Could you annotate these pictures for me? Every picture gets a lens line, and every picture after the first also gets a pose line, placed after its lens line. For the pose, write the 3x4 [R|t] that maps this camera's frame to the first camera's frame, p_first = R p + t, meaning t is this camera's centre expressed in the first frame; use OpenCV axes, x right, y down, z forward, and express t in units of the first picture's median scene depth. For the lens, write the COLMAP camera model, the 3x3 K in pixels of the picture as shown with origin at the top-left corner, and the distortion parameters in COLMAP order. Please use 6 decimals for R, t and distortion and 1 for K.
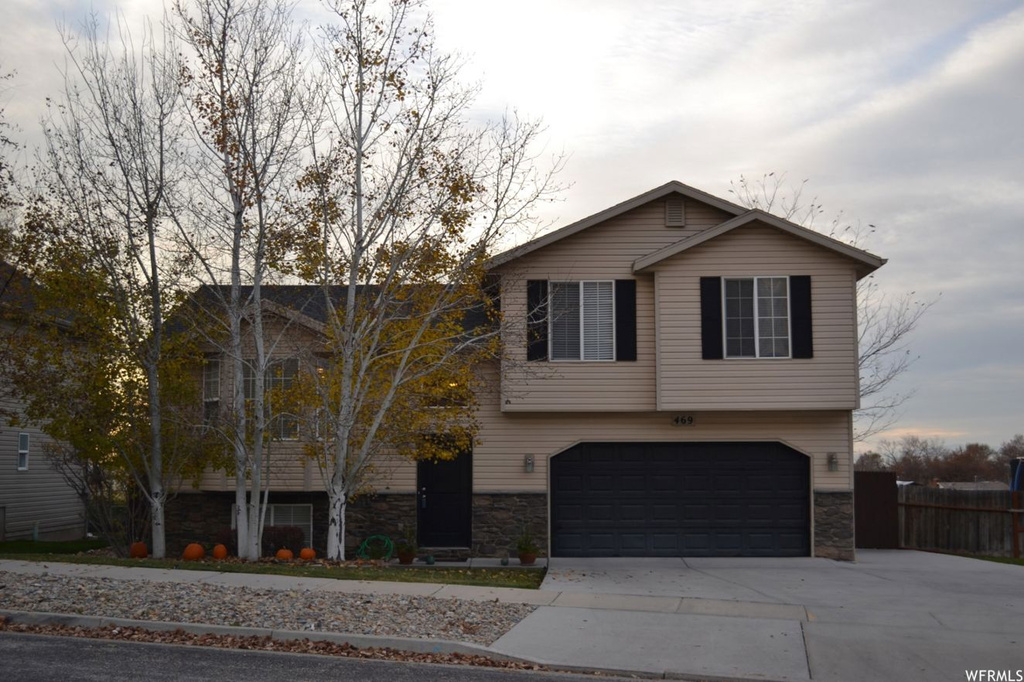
lens RADIAL K [[1273.2, 0, 512.0], [0, 1273.2, 341.0], [0, 0, 1]] dist [-0.014508, -0.025819]
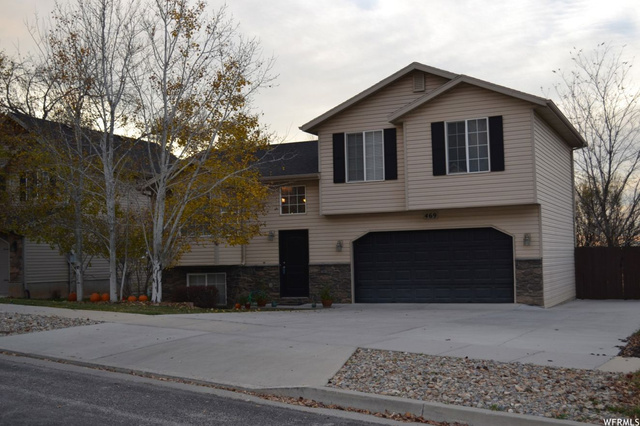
lens RADIAL K [[795.8, 0, 320.0], [0, 795.8, 213.0], [0, 0, 1]] dist [-0.014508, -0.025819]
pose [[0.921428, -0.042745, -0.386190, 0.391003], [0.059781, 0.997692, 0.032206, 0.019840], [0.383922, -0.052763, 0.921857, 0.052144]]
